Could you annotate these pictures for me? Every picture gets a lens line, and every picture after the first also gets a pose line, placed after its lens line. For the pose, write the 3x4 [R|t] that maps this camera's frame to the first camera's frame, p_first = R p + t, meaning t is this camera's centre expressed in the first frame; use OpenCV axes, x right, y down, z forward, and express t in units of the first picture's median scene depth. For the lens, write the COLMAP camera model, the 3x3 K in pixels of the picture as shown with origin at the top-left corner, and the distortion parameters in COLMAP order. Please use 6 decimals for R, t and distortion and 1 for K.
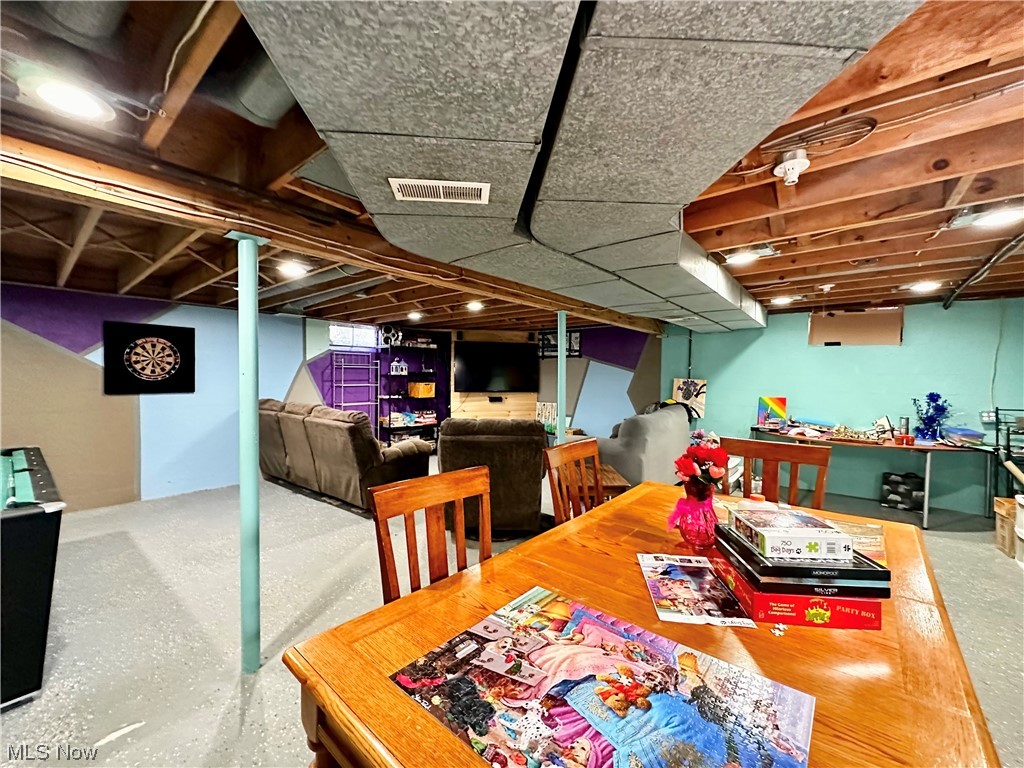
lens RADIAL K [[408.8, 0, 514.1], [0, 408.8, 382.0], [0, 0, 1]] dist [-0.000861, -0.000380]
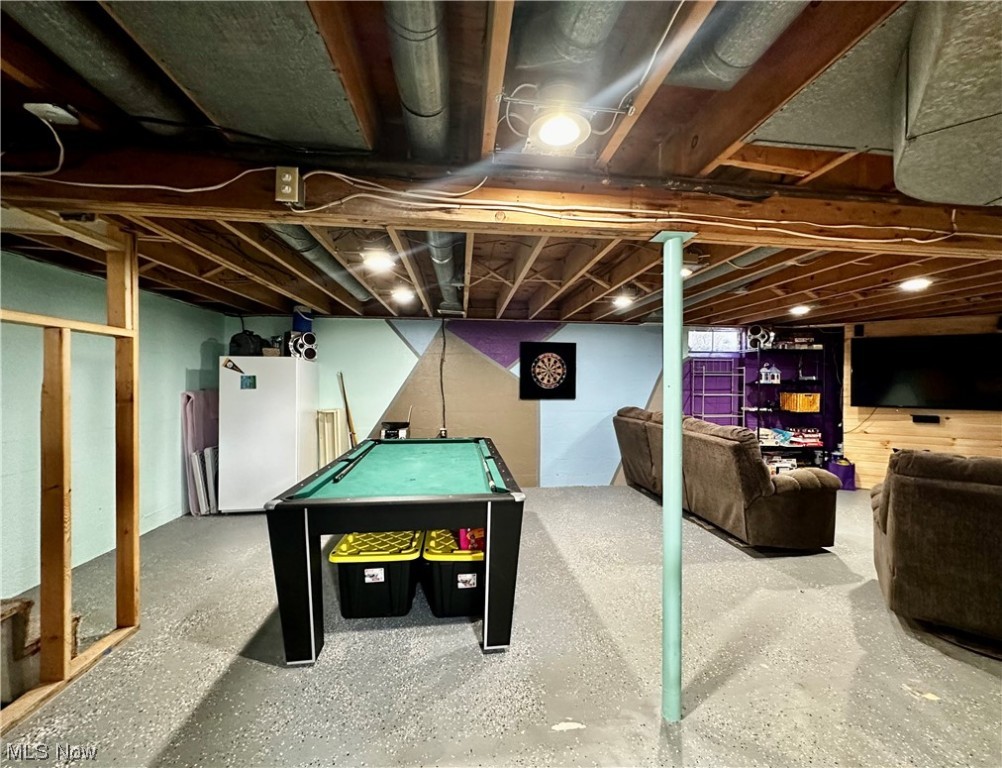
lens RADIAL K [[413.6, 0, 512.6], [0, 413.6, 383.4], [0, 0, 1]] dist [-0.002720, 0.000265]
pose [[0.726816, 0.001157, -0.686832, -0.120898], [-0.010376, 0.999903, -0.009295, -0.006357], [0.686754, 0.013882, 0.726757, 0.039324]]
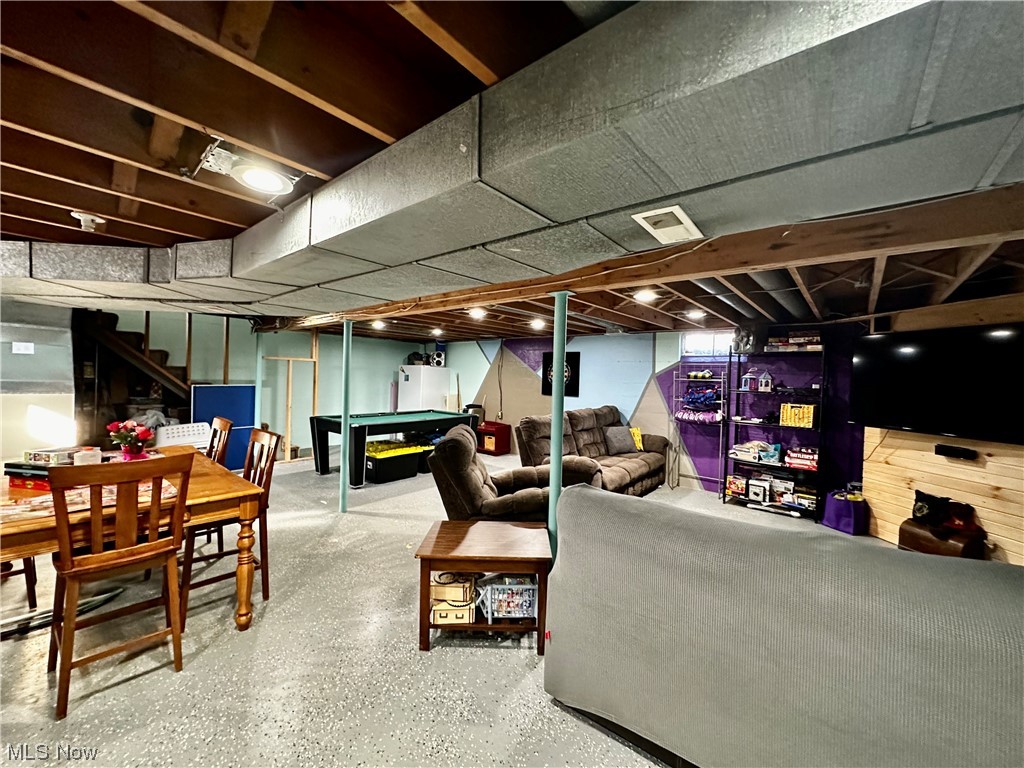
lens RADIAL K [[408.8, 0, 514.1], [0, 408.8, 382.0], [0, 0, 1]] dist [-0.000861, -0.000380]
pose [[-0.014935, 0.009119, -0.999847, 0.682055], [-0.042554, 0.999047, 0.009747, -0.032187], [0.998983, 0.042693, -0.014533, 0.834503]]
